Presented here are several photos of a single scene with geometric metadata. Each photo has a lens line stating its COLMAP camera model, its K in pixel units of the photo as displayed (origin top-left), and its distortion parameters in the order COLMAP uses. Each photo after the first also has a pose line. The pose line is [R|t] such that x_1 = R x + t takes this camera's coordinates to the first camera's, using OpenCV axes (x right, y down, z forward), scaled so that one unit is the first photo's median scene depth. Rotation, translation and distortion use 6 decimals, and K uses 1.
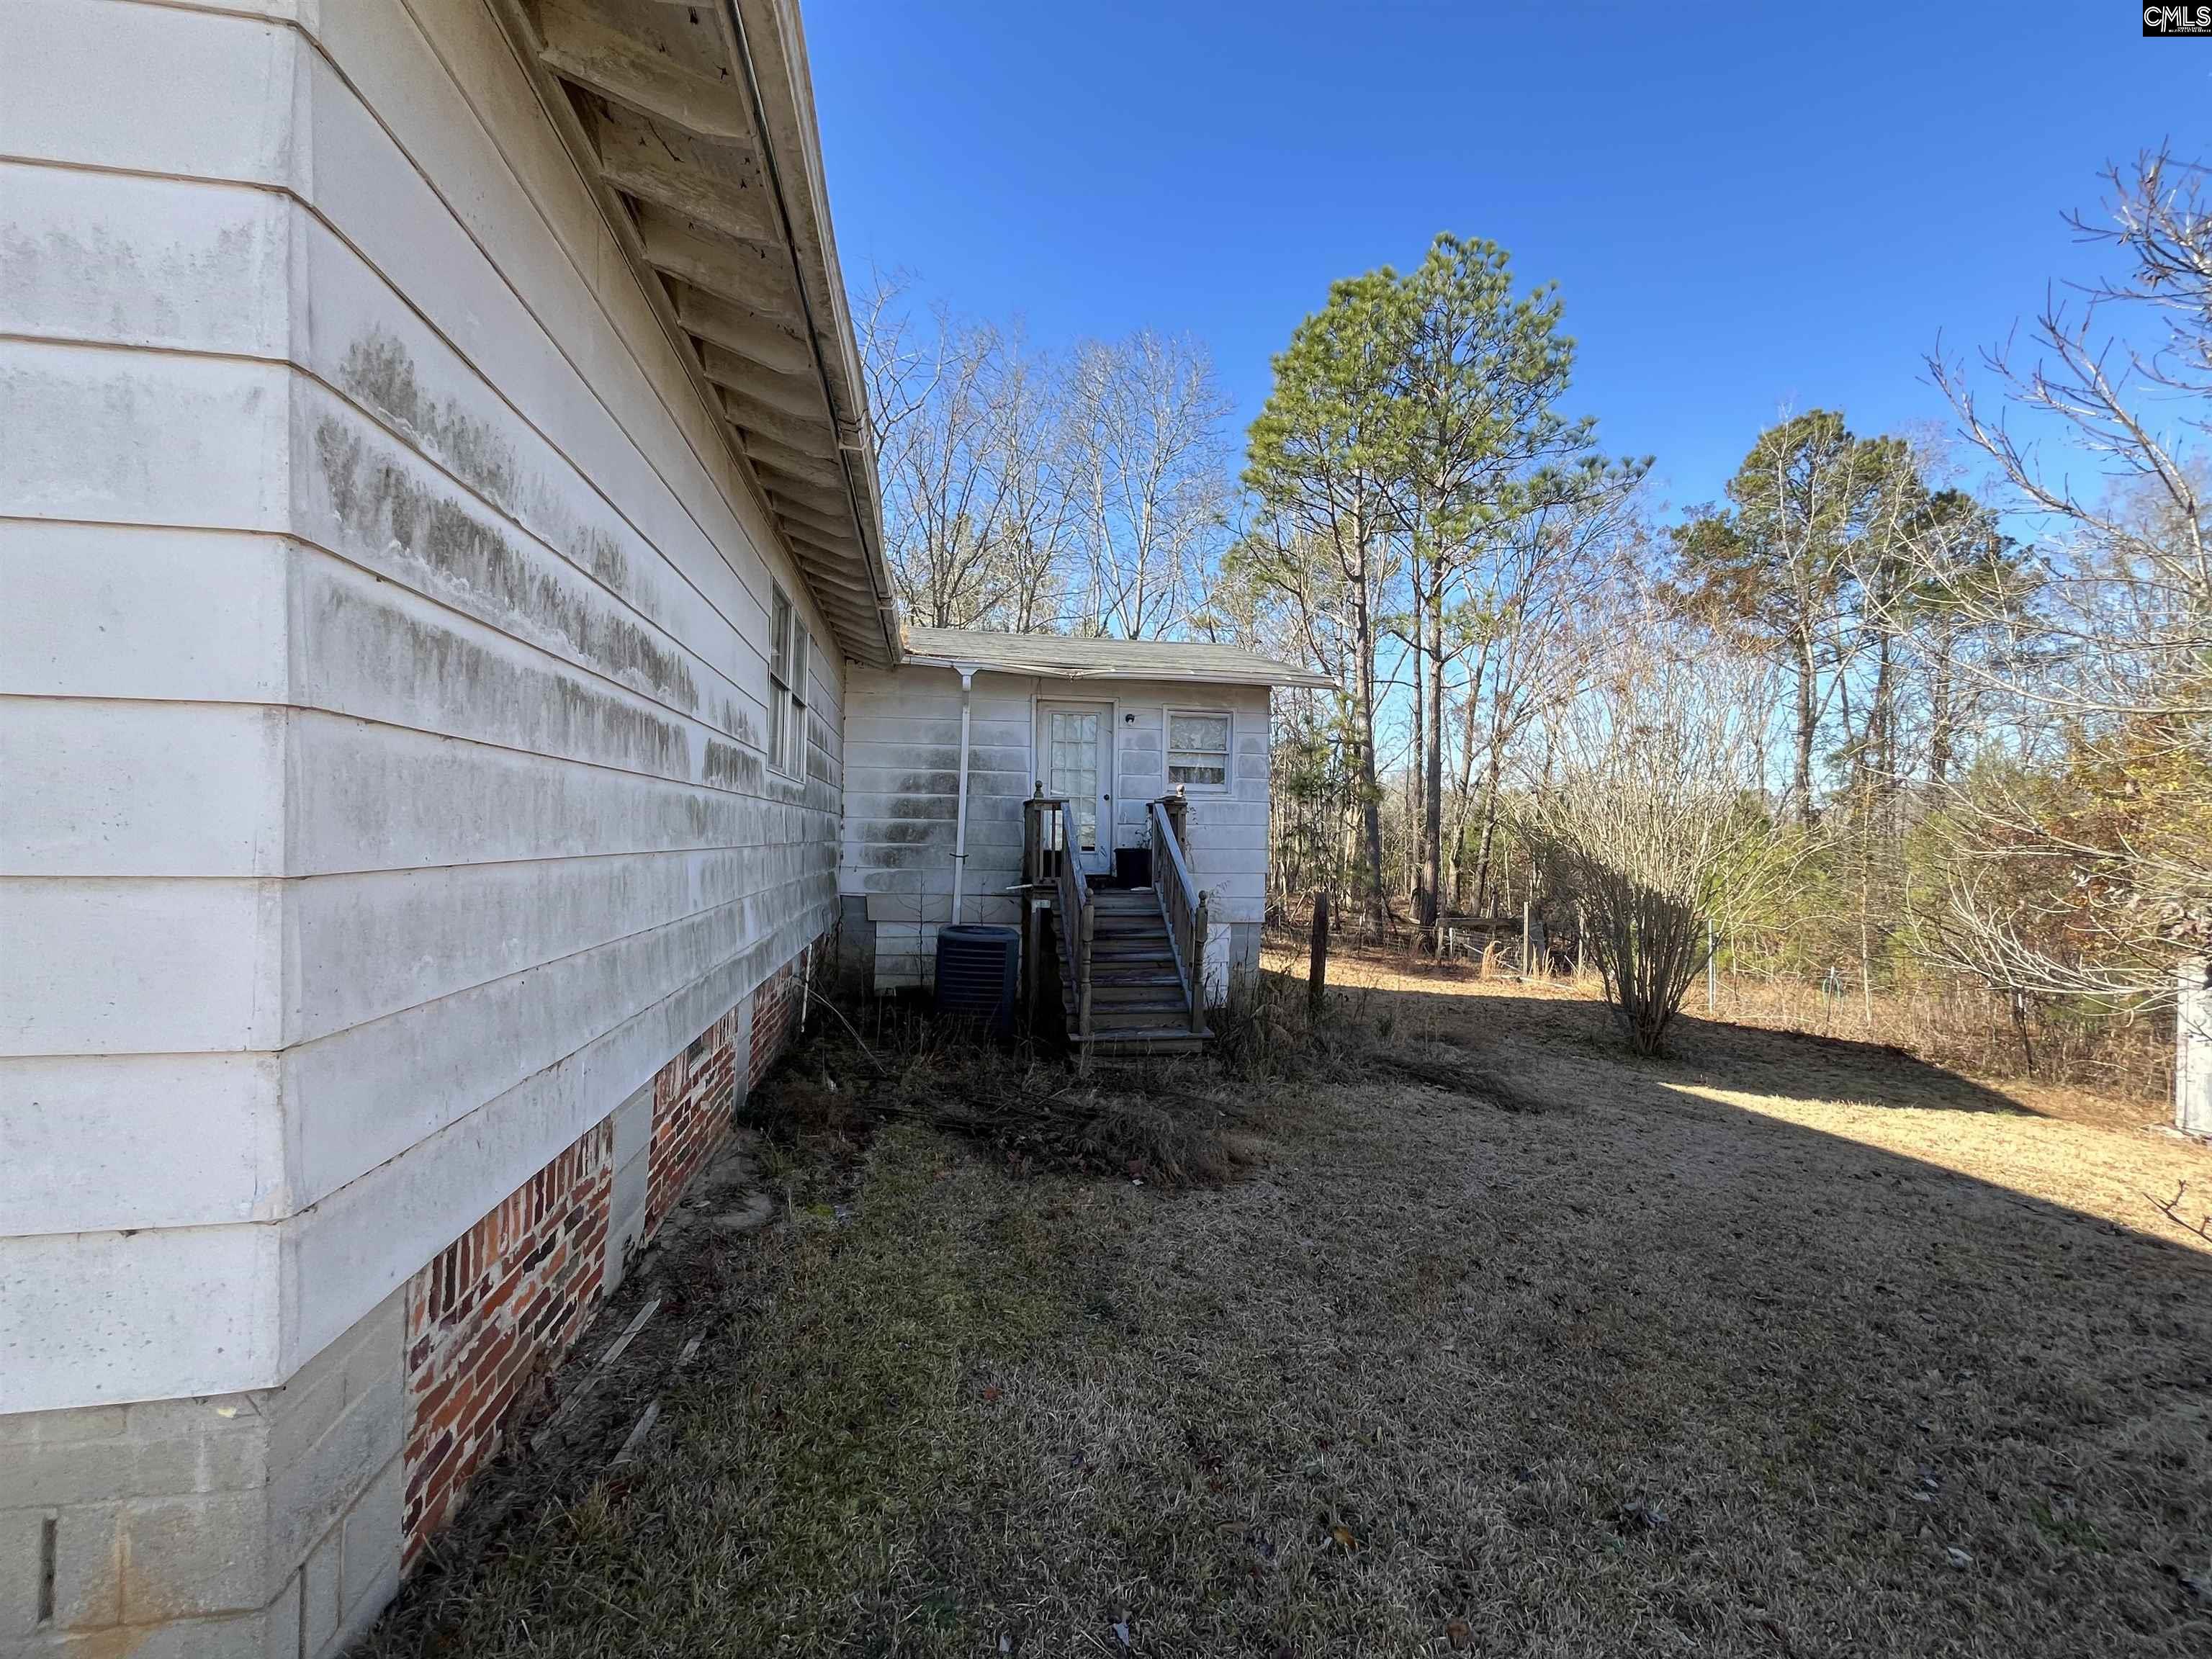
lens RADIAL K [[892.0, 0, 1103.7], [0, 892.0, 829.2], [0, 0, 1]] dist [-0.003732, -0.000114]
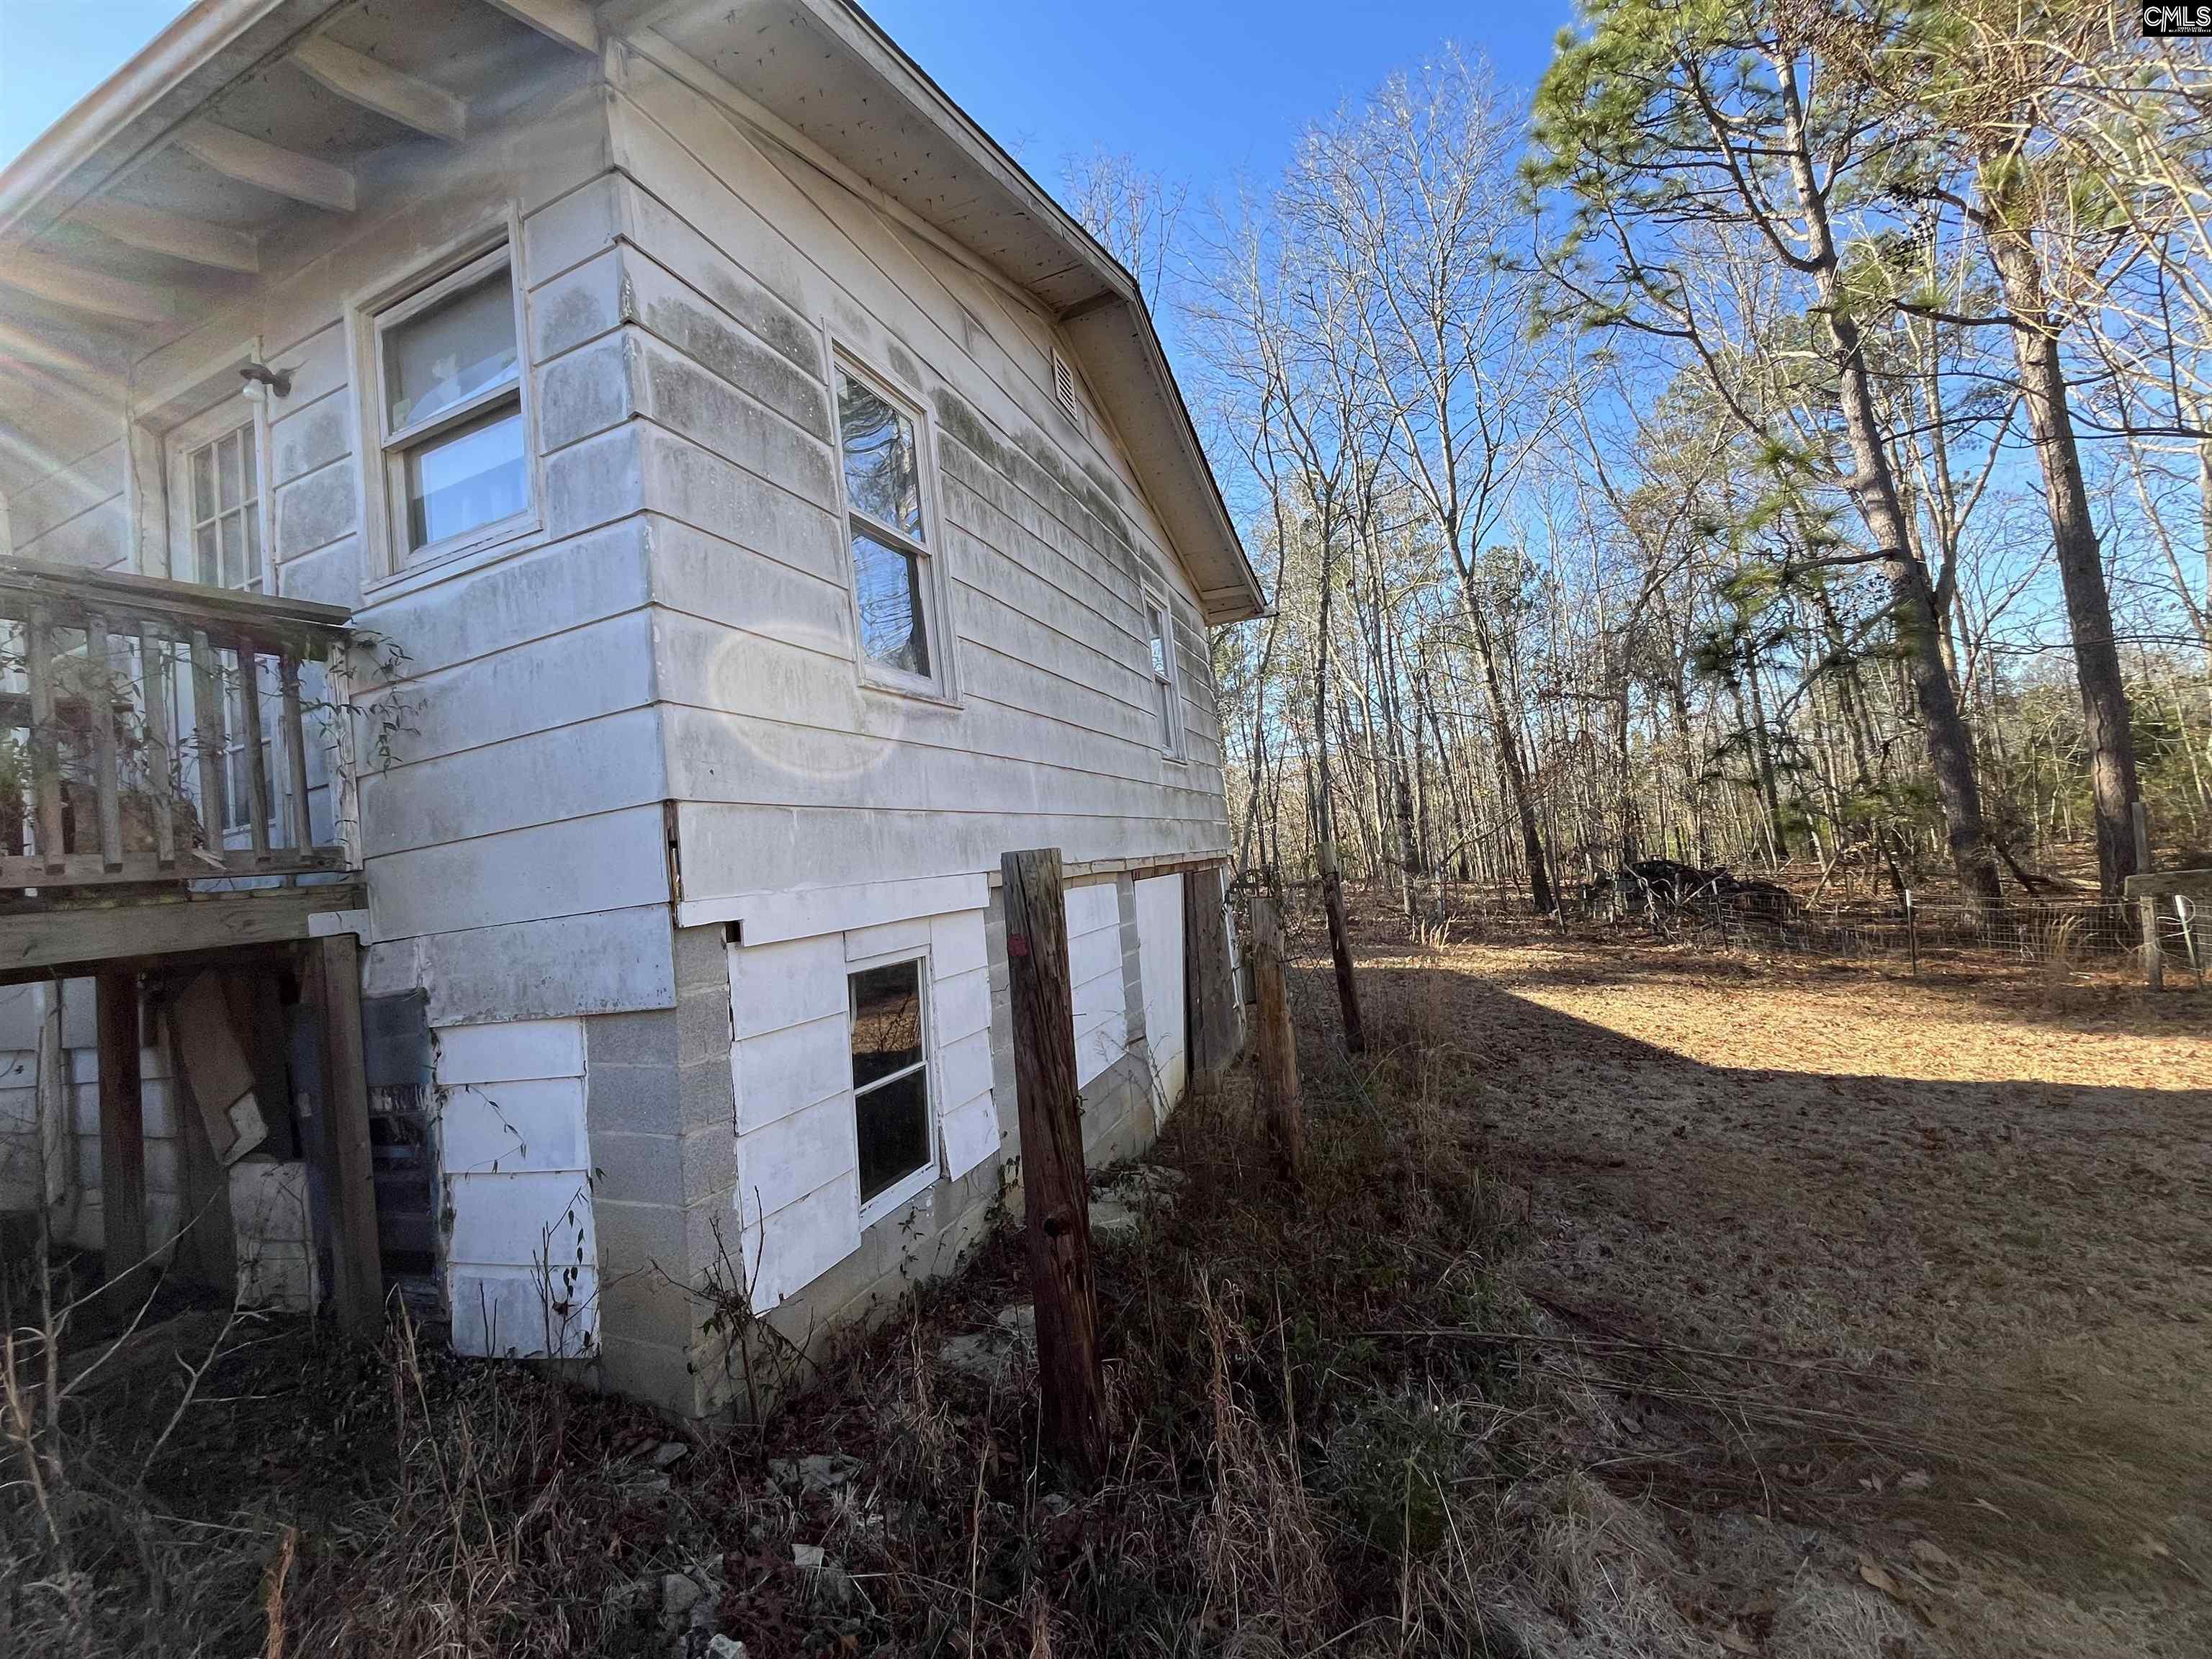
lens RADIAL K [[892.0, 0, 1112.3], [0, 892.0, 835.1], [0, 0, 1]] dist [-0.003732, -0.000114]
pose [[0.847591, -0.144587, -0.510571, 0.200116], [0.135283, 0.989248, -0.055561, 0.042880], [0.513115, -0.021979, 0.858038, 0.426614]]
